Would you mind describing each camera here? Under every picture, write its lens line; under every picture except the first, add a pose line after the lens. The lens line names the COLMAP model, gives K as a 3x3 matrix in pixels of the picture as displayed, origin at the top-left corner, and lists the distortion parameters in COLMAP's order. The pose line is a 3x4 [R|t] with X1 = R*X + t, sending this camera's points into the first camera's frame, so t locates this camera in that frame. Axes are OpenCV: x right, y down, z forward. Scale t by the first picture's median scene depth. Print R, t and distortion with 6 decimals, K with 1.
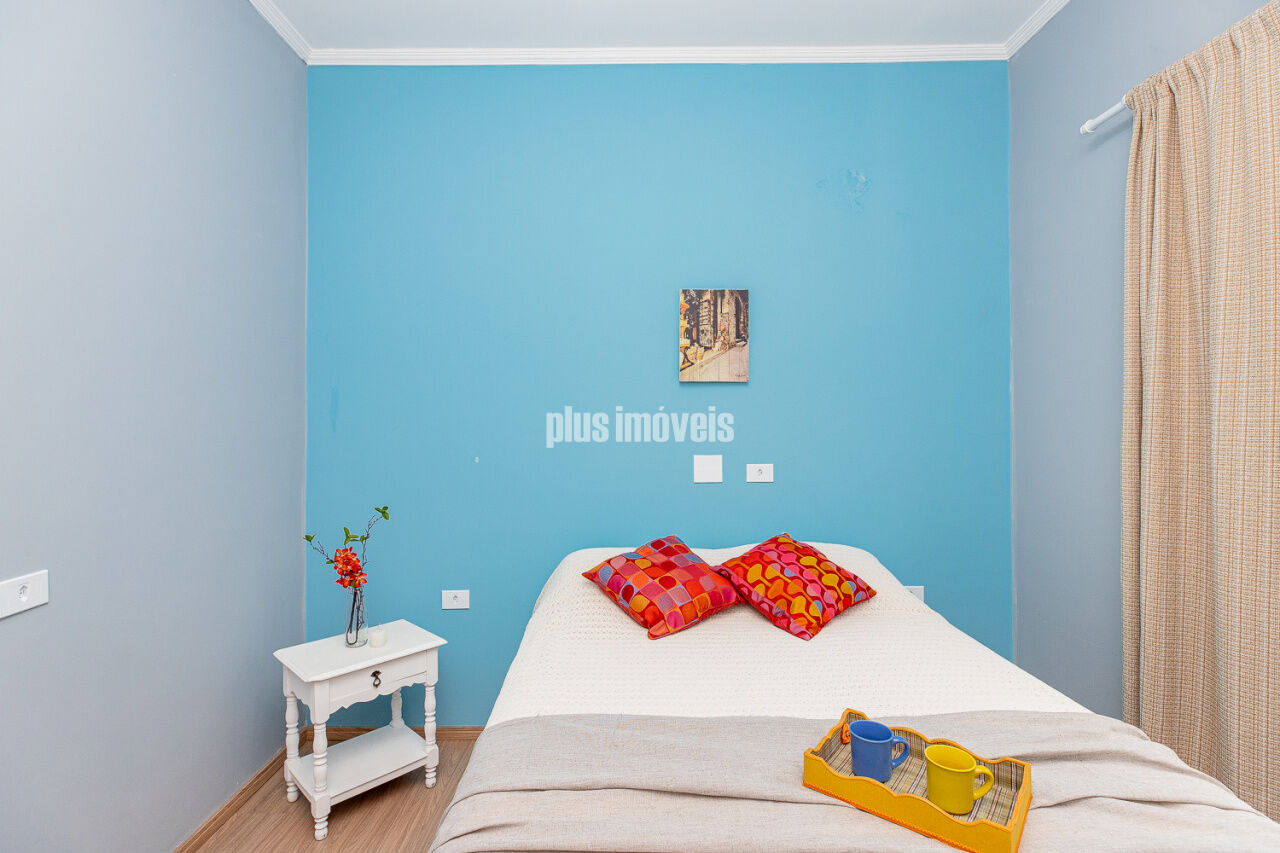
lens RADIAL K [[576.5, 0, 638.7], [0, 576.5, 421.3], [0, 0, 1]] dist [0.001419, -0.000499]
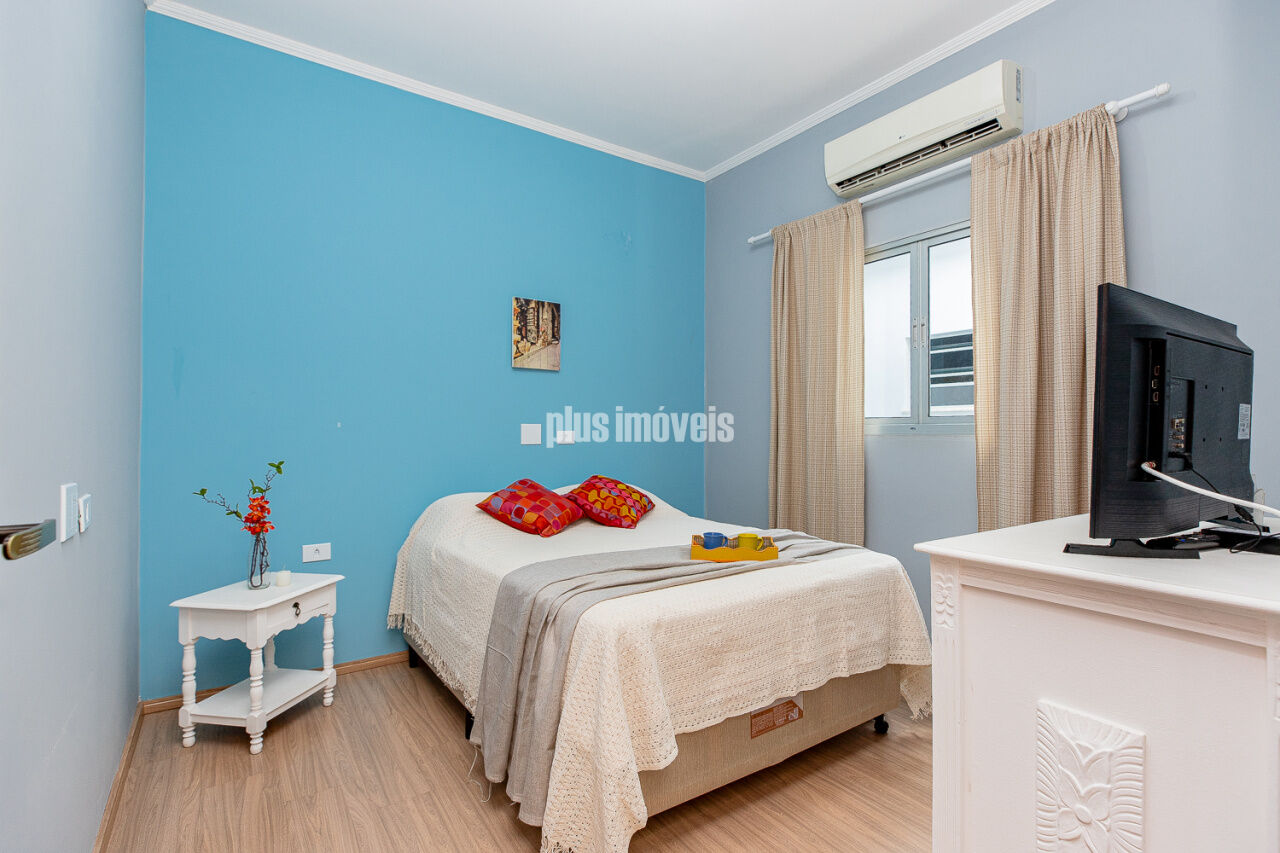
lens RADIAL K [[576.5, 0, 638.7], [0, 576.5, 421.3], [0, 0, 1]] dist [0.001419, -0.000499]
pose [[0.830942, 0.014886, 0.556160, -0.500199], [-0.010253, 0.999882, -0.011443, 0.079358], [-0.556264, 0.003806, 0.830997, -0.294105]]
